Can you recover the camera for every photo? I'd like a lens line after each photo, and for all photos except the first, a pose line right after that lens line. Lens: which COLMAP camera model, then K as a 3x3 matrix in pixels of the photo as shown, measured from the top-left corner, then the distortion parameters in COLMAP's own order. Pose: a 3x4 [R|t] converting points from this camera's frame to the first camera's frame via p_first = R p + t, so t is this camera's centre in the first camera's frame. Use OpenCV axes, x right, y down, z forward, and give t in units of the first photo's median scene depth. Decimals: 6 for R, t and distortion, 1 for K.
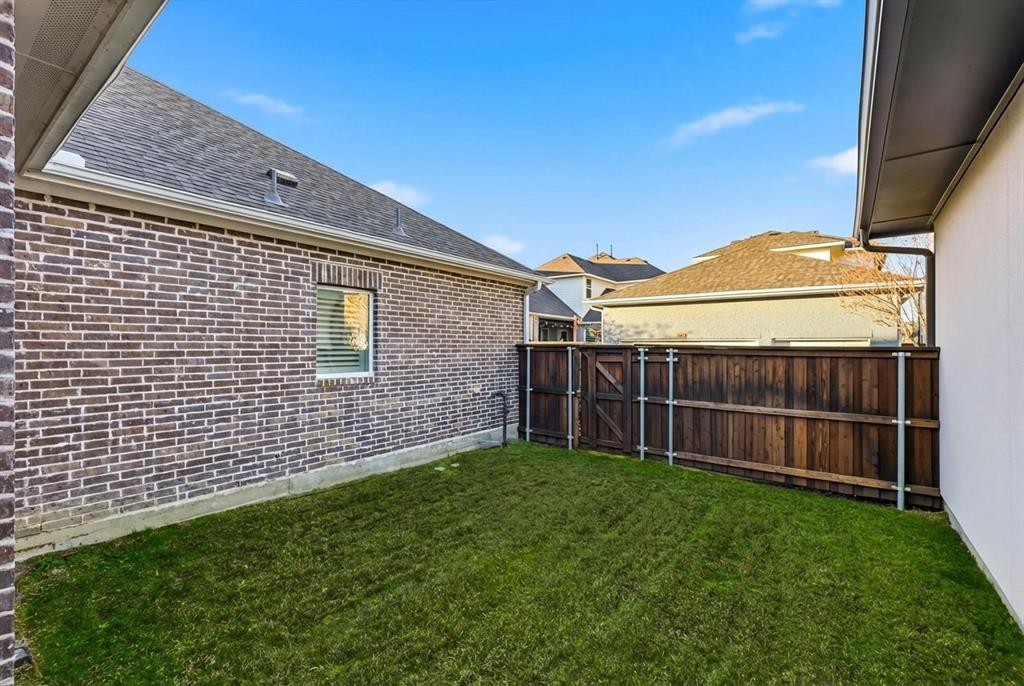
lens RADIAL K [[448.3, 0, 511.4], [0, 448.3, 341.8], [0, 0, 1]] dist [0.001689, 0.000324]
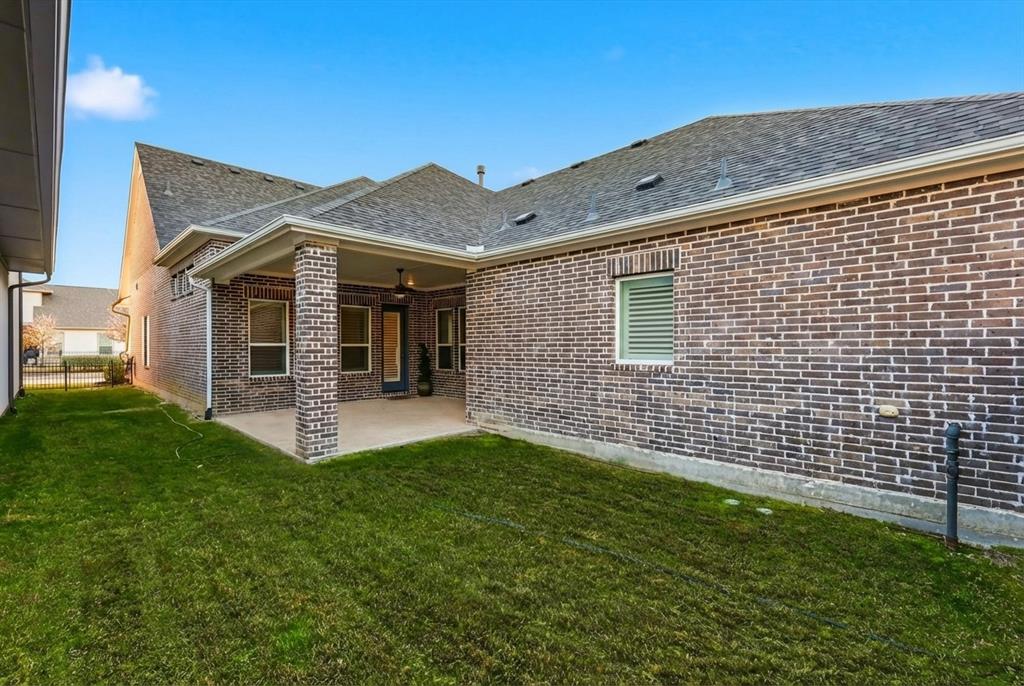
lens RADIAL K [[448.3, 0, 514.7], [0, 448.3, 348.9], [0, 0, 1]] dist [0.001689, 0.000324]
pose [[-0.130768, -0.001774, -0.991411, 0.667326], [0.007357, 0.999969, -0.002760, 0.046463], [0.991386, -0.007654, -0.130751, 0.857825]]
